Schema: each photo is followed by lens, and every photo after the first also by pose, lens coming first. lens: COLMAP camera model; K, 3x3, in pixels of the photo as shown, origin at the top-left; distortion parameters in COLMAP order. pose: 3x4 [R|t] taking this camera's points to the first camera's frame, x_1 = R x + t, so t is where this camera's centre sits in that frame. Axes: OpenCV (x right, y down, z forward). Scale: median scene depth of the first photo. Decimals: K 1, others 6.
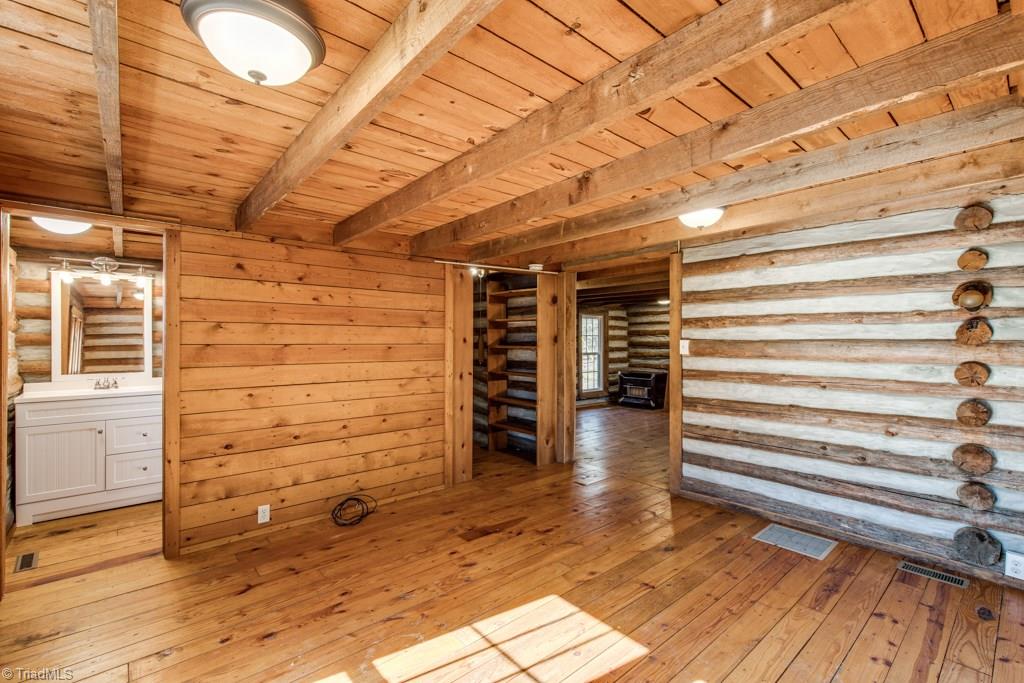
lens RADIAL K [[459.5, 0, 514.4], [0, 459.5, 339.2], [0, 0, 1]] dist [0.008578, -0.002436]
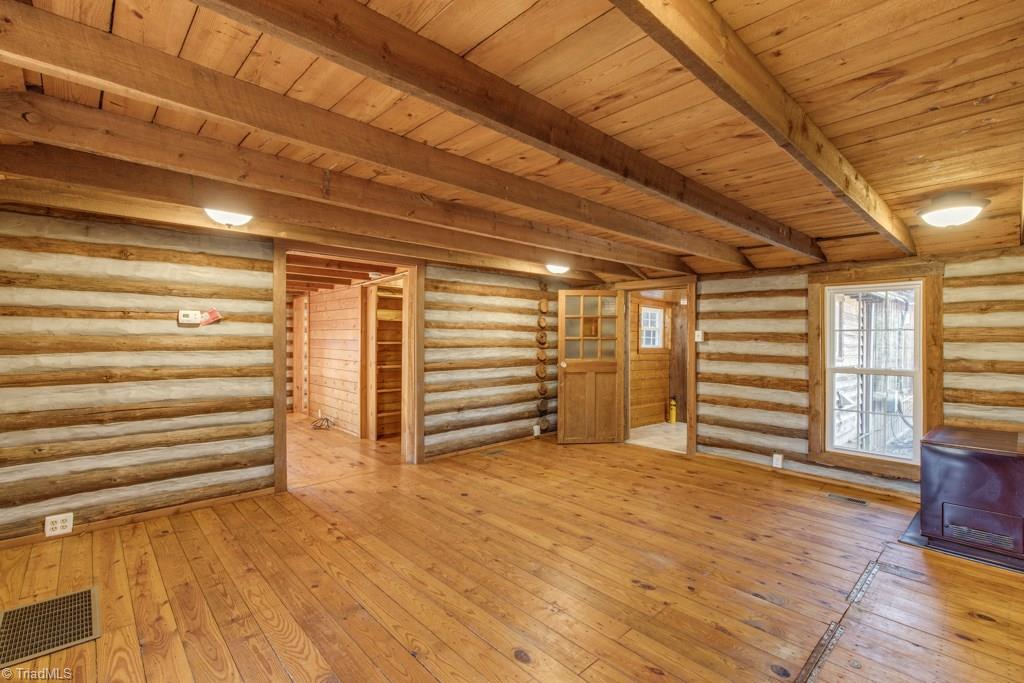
lens RADIAL K [[459.5, 0, 514.4], [0, 459.5, 339.6], [0, 0, 1]] dist [0.008578, -0.002436]
pose [[0.022288, 0.004976, -0.999739, 1.624596], [-0.004834, 0.999976, 0.004869, 0.003022], [0.999740, 0.004725, 0.022311, 1.760437]]
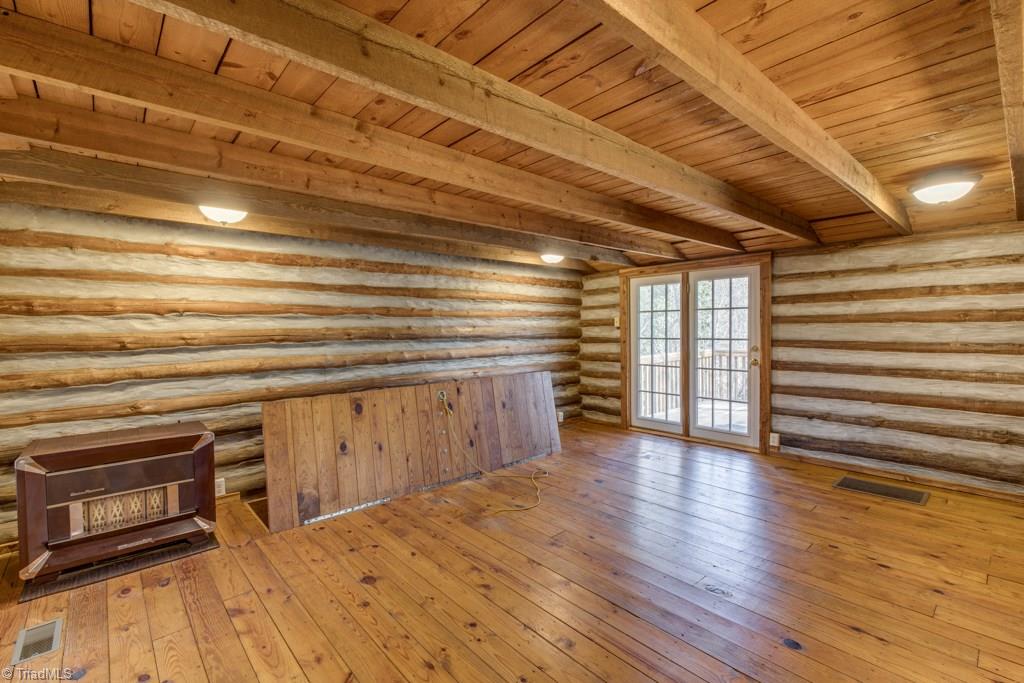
lens RADIAL K [[459.5, 0, 513.0], [0, 459.5, 342.3], [0, 0, 1]] dist [0.008578, -0.002436]
pose [[-0.015815, -0.032607, 0.999343, -0.063385], [0.009924, 0.999414, 0.032767, 0.008707], [-0.999826, 0.010436, -0.015482, 2.013955]]
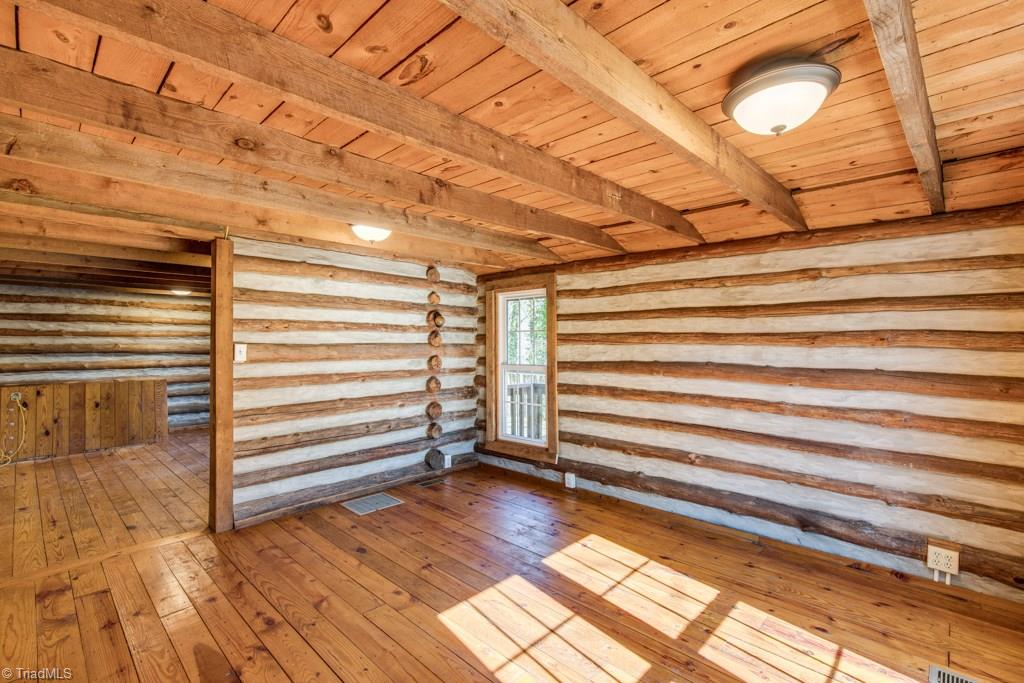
lens RADIAL K [[459.5, 0, 515.9], [0, 459.5, 338.9], [0, 0, 1]] dist [0.008578, -0.002436]
pose [[-0.093564, 0.006428, 0.995593, -0.608689], [-0.000162, 0.999979, -0.006471, -0.003526], [-0.995613, -0.000767, -0.093561, 0.649453]]
